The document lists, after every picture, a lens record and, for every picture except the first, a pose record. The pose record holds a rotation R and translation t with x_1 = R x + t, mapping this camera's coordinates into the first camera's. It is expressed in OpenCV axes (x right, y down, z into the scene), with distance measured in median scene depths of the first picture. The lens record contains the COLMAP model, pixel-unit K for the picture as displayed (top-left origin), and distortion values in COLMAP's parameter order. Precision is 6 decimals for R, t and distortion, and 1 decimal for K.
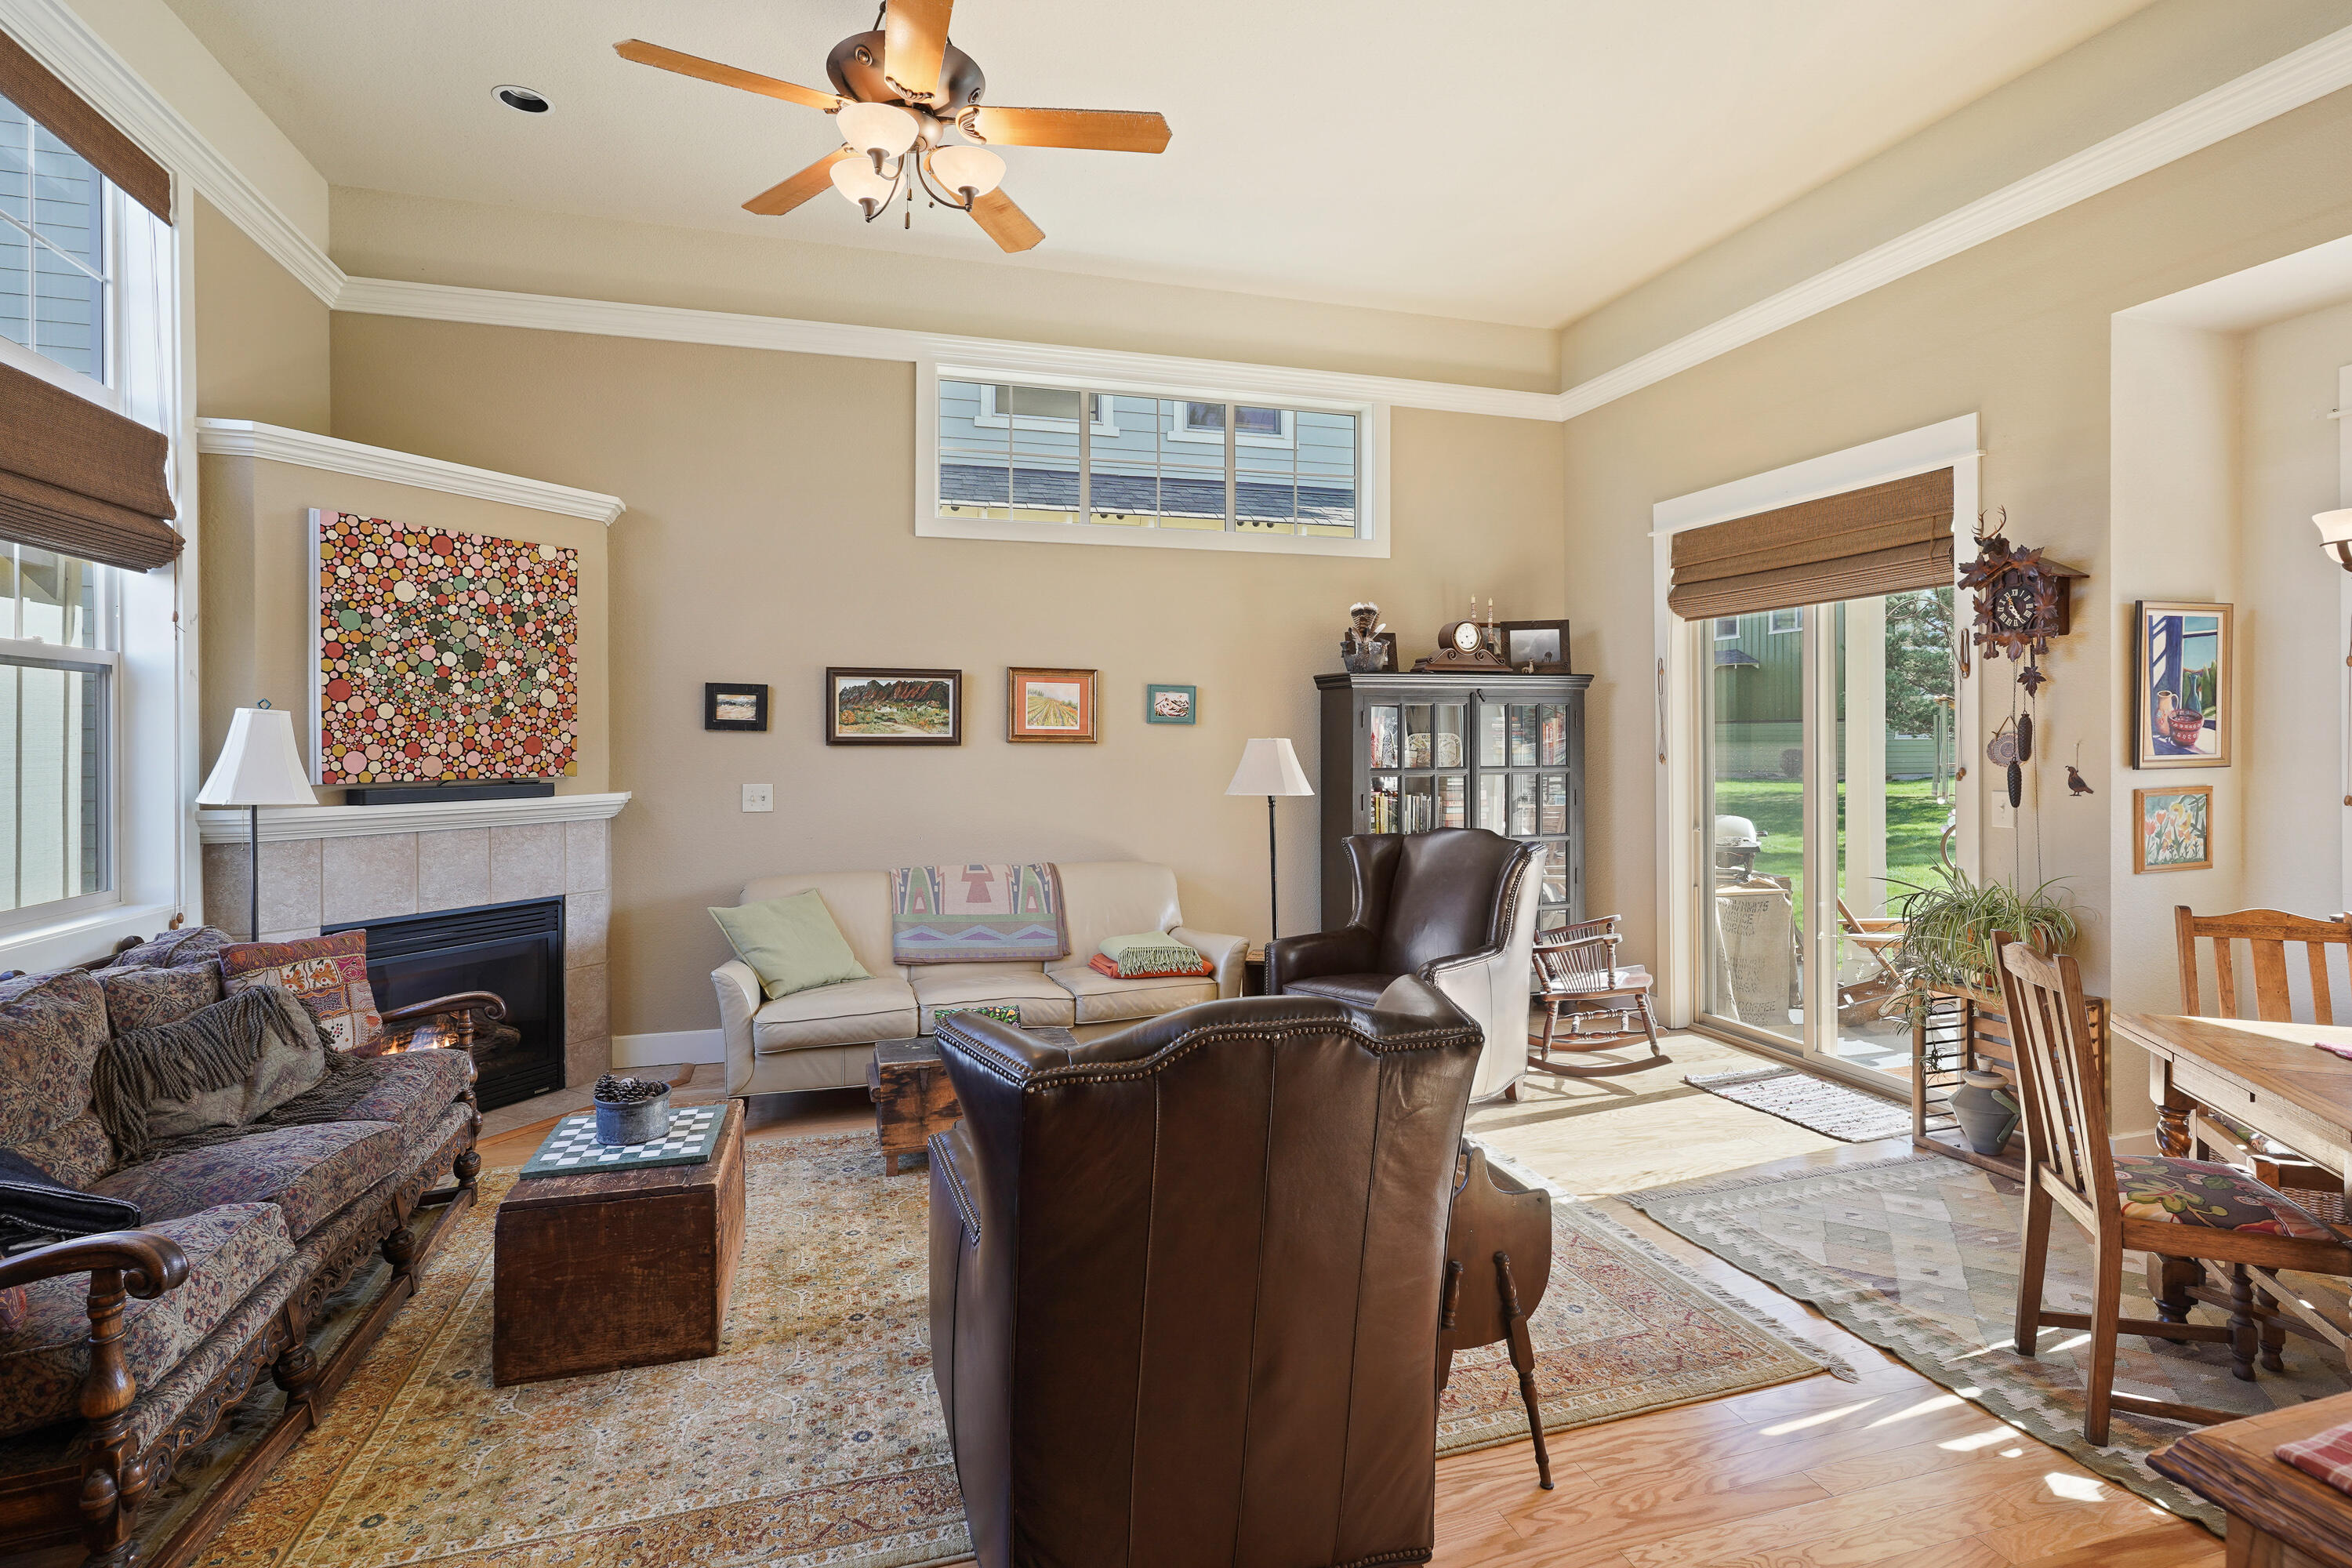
lens RADIAL K [[1149.7, 0, 1182.2], [0, 1149.7, 738.7], [0, 0, 1]] dist [-0.001339, 0.000935]
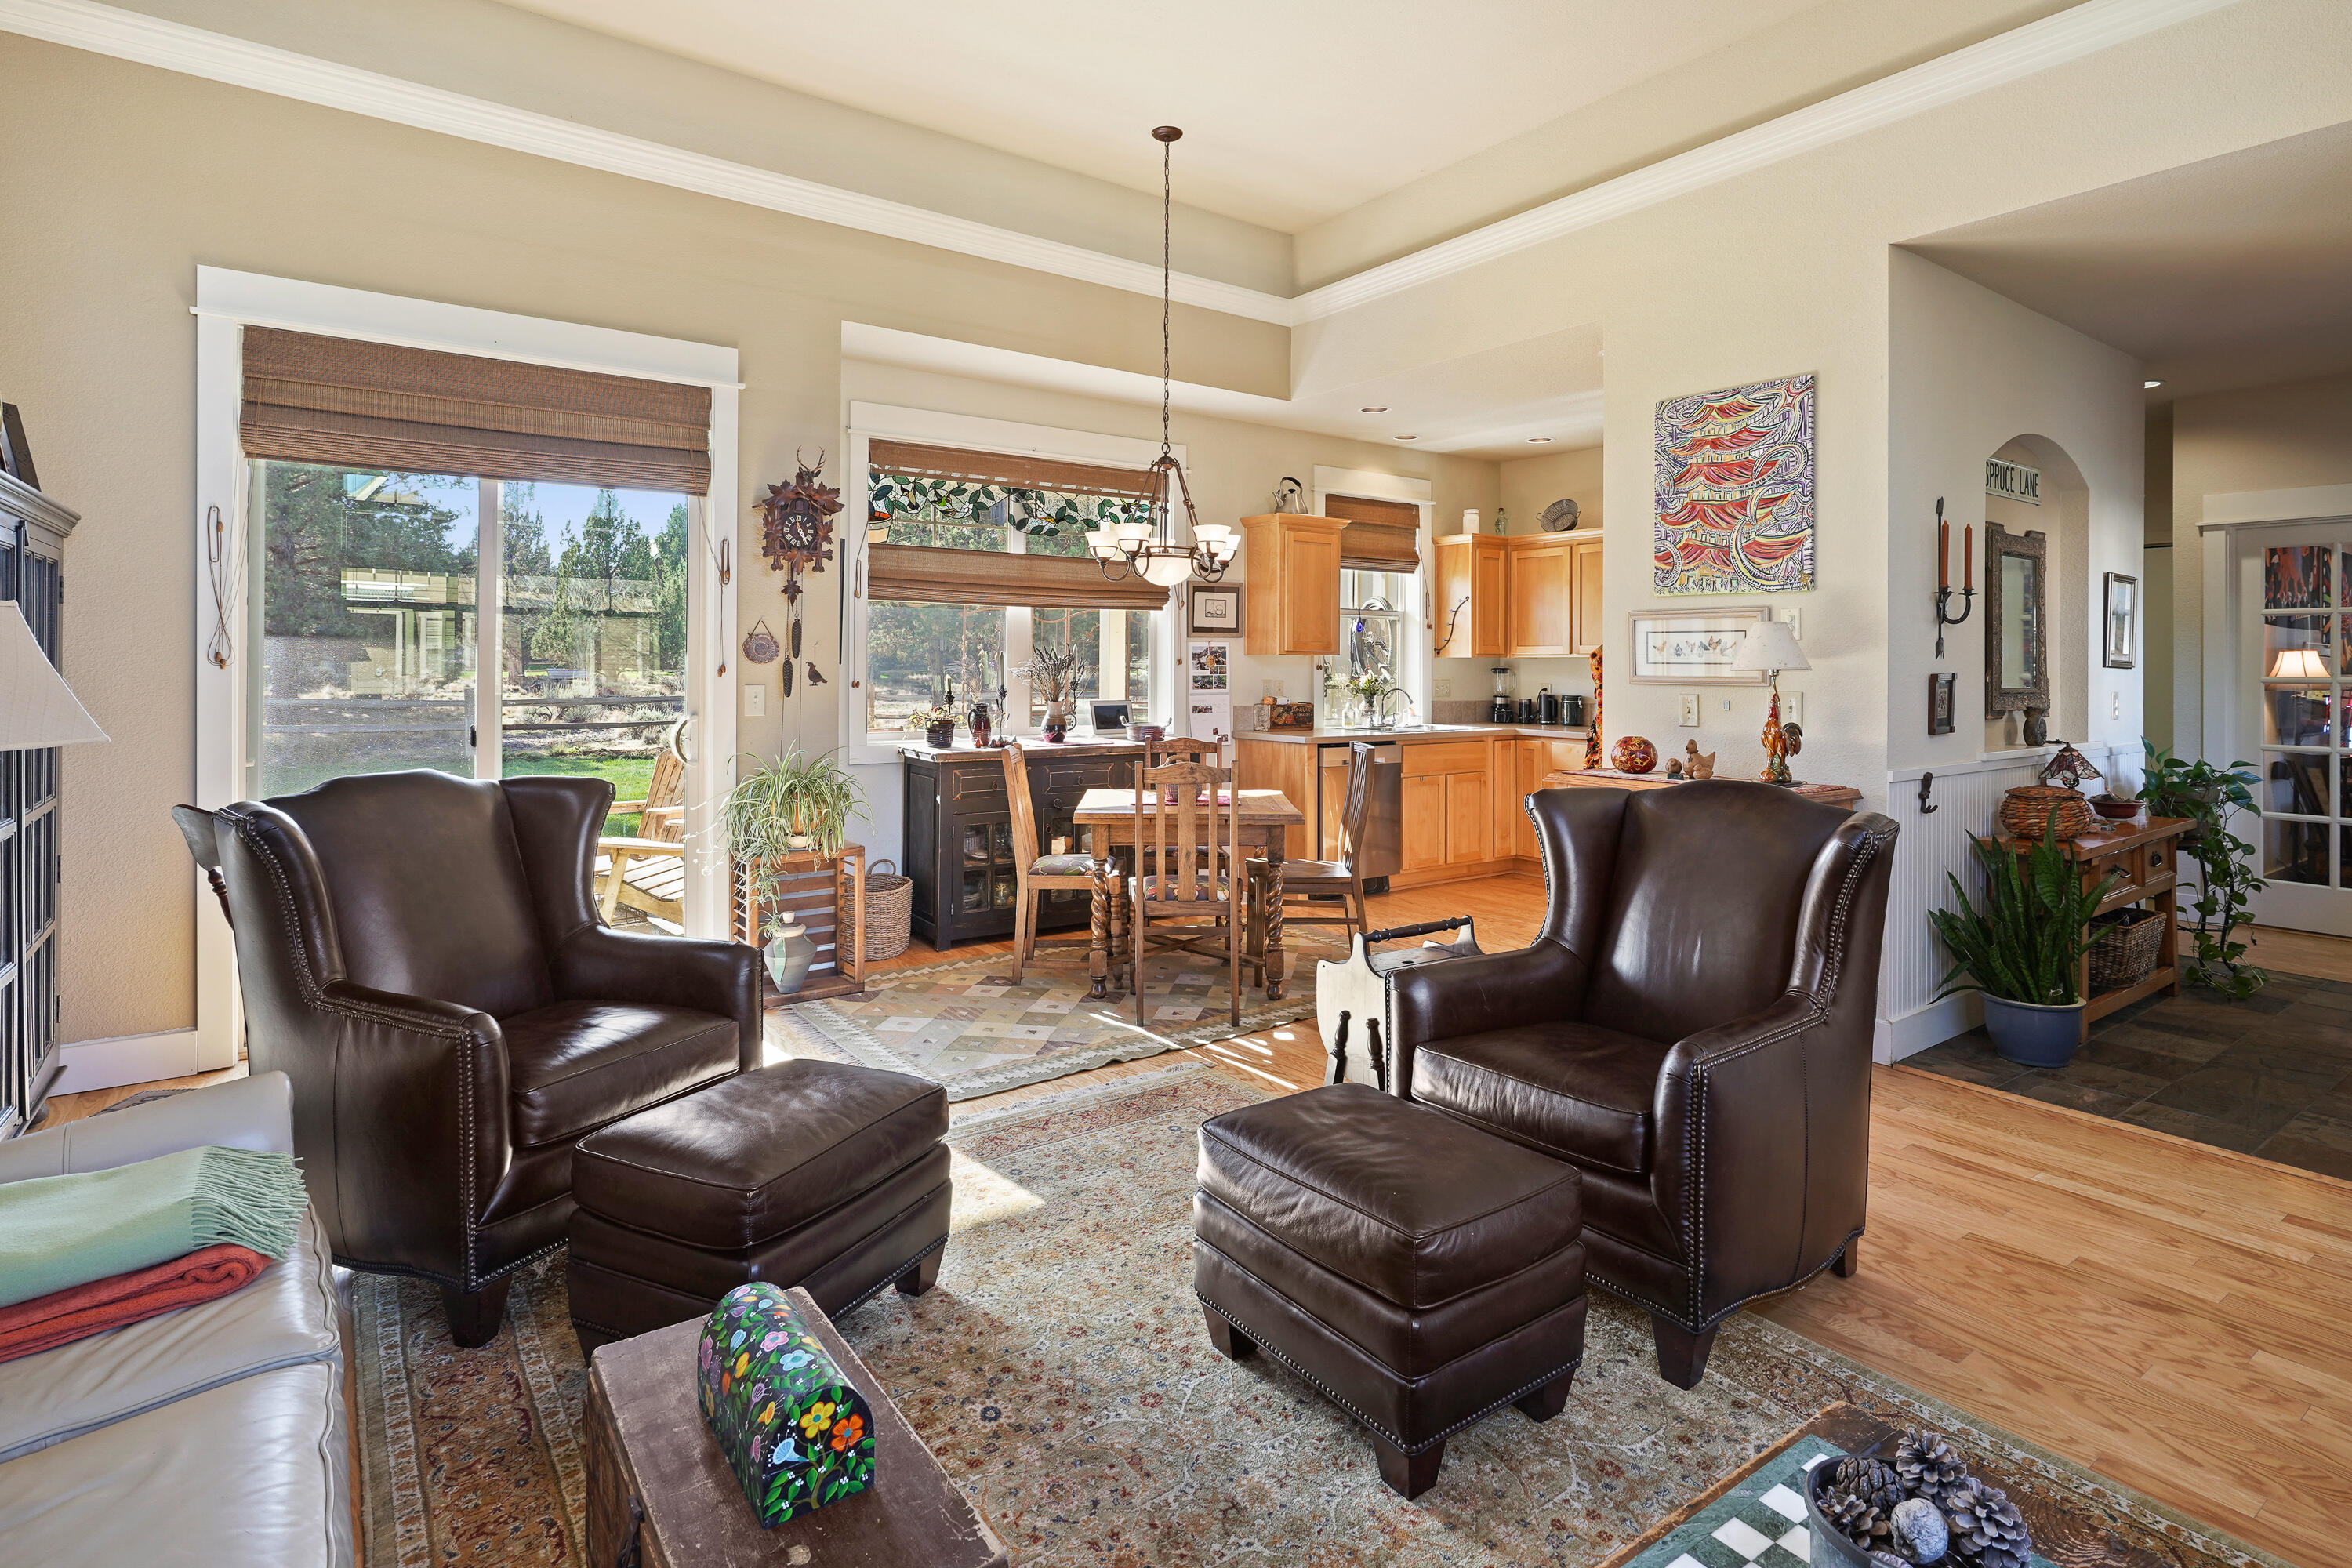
lens RADIAL K [[1178.2, 0, 1186.4], [0, 1178.2, 667.5], [0, 0, 1]] dist [0.000501, 0.000099]
pose [[-0.319992, -0.003801, 0.947413, -0.433598], [-0.005926, 0.999980, 0.002010, 0.018497], [-0.947402, -0.004971, -0.320008, 0.759549]]
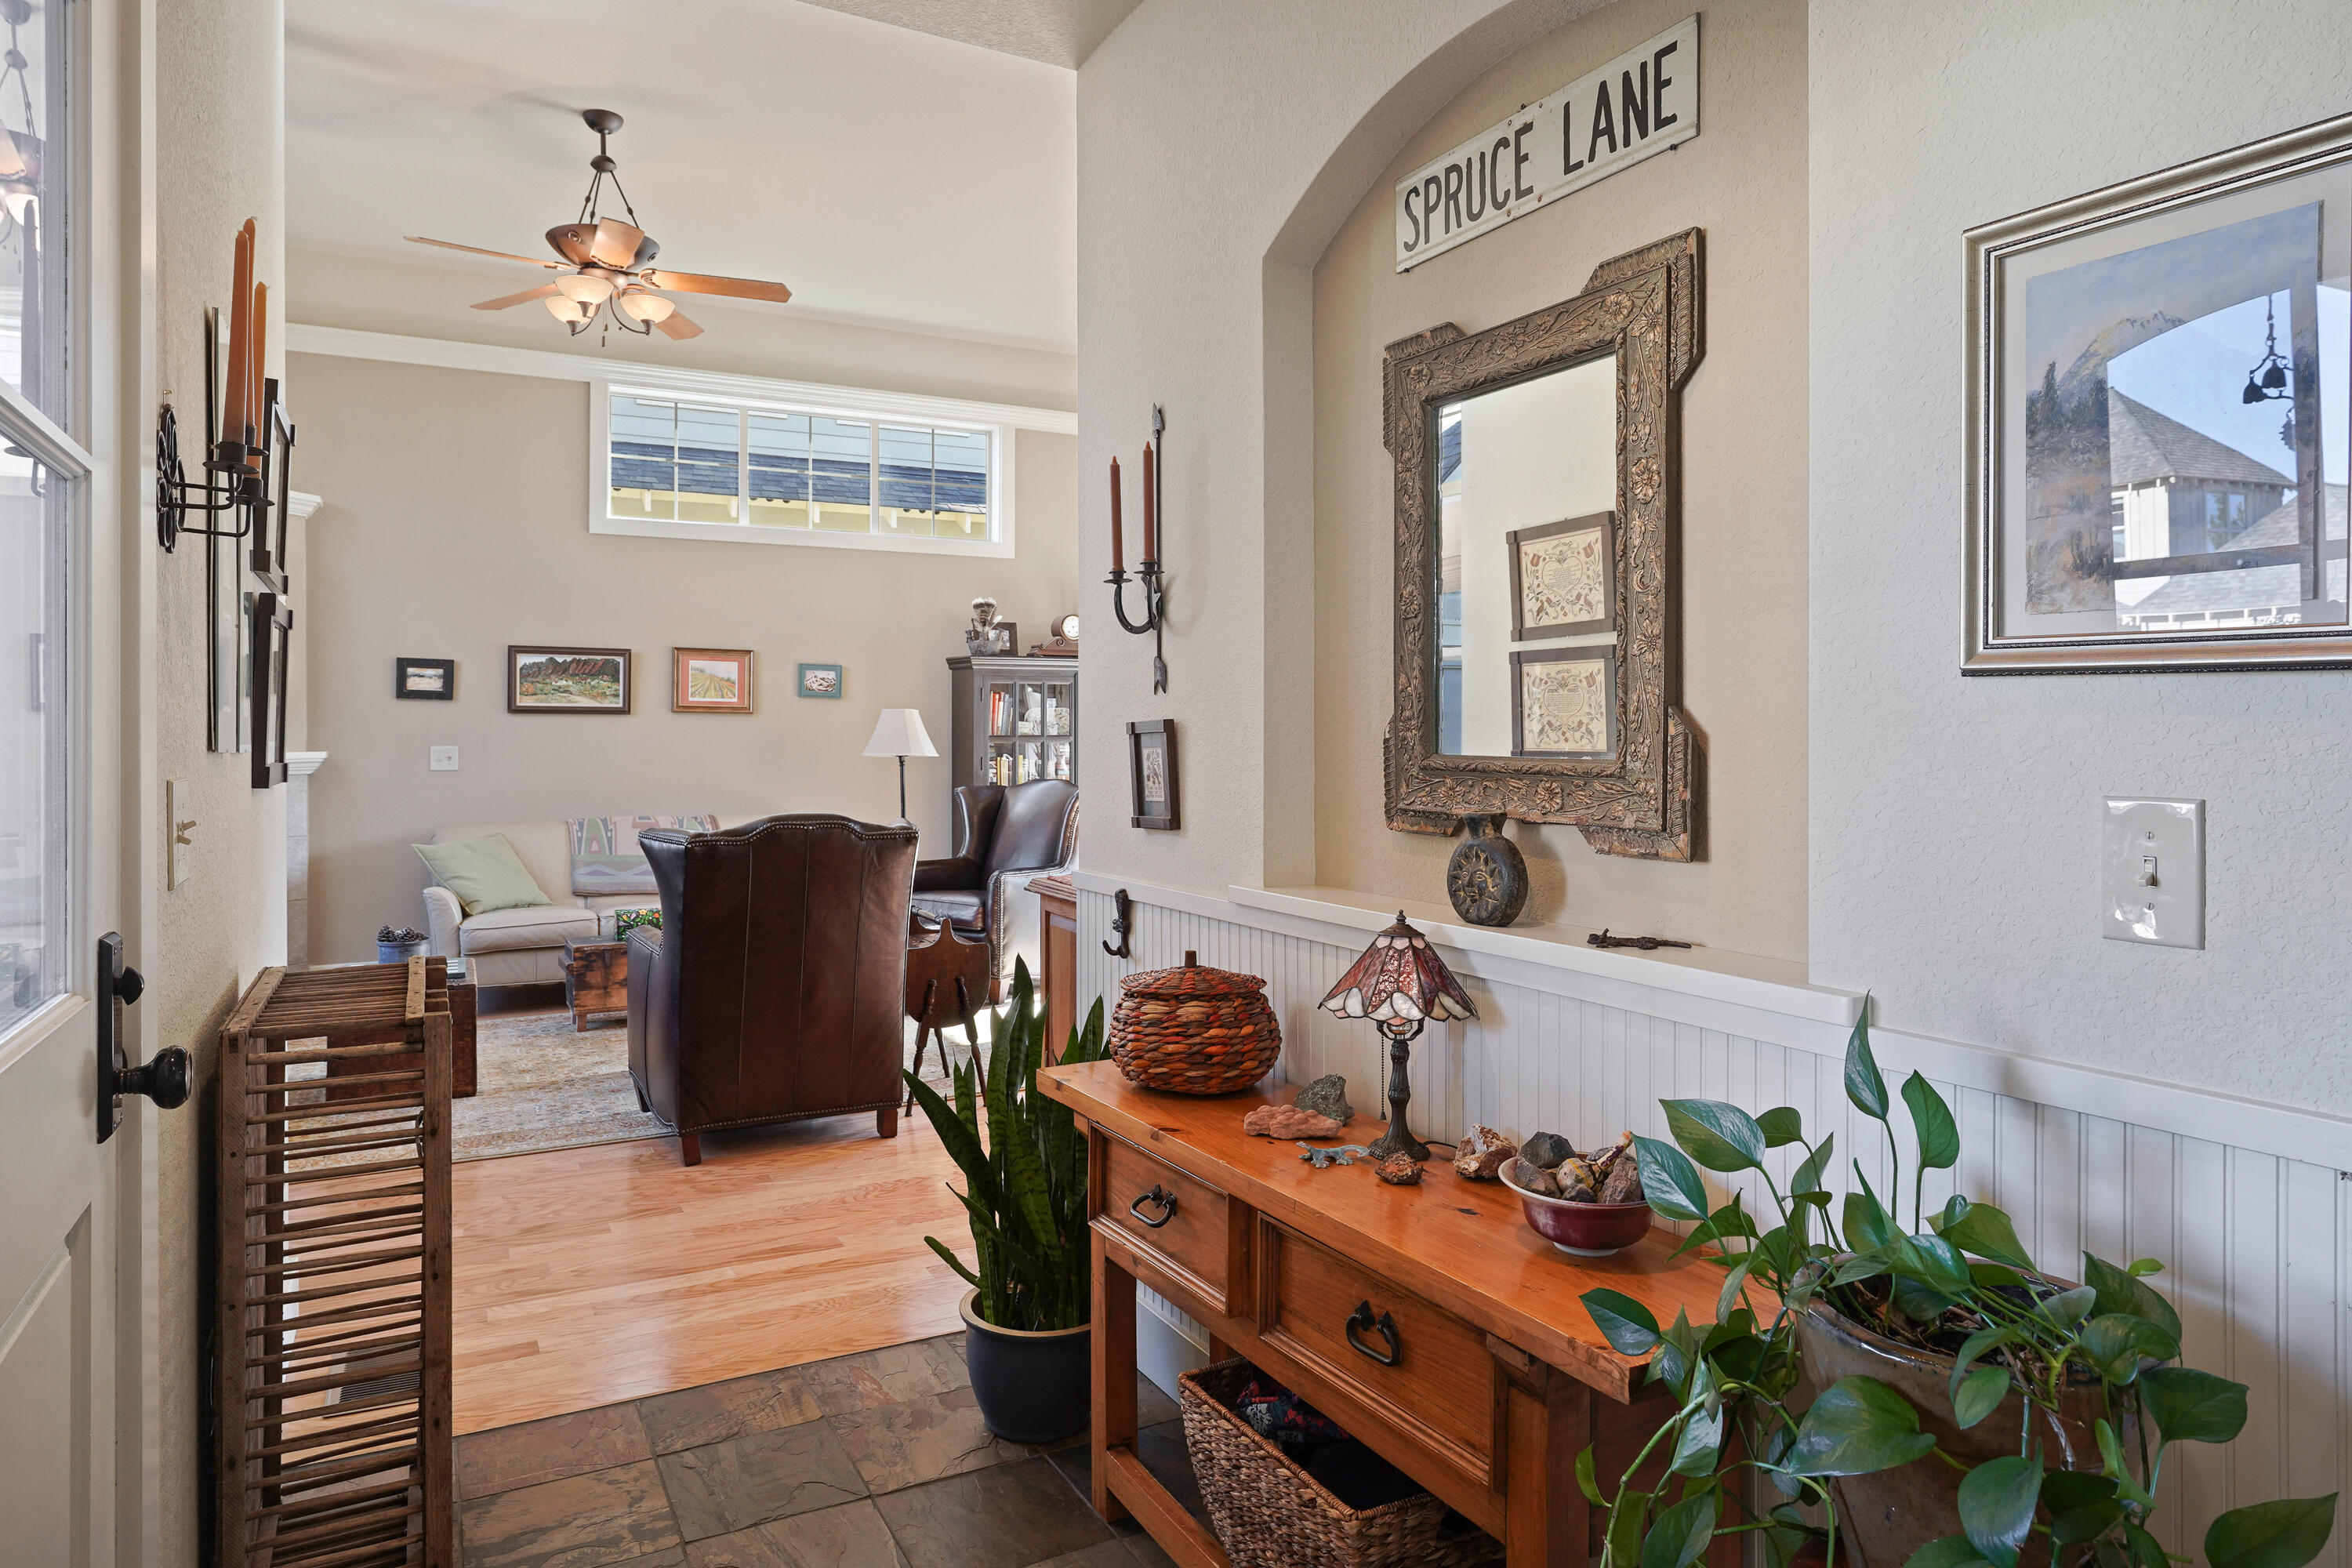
lens RADIAL K [[1445.9, 0, 1180.2], [0, 1445.9, 736.1], [0, 0, 1]] dist [0.004358, 0.001048]
pose [[0.981820, 0.002369, 0.189799, 0.078363], [-0.002518, 0.999997, 0.000544, 0.026727], [-0.189797, -0.001012, 0.981823, -0.561102]]
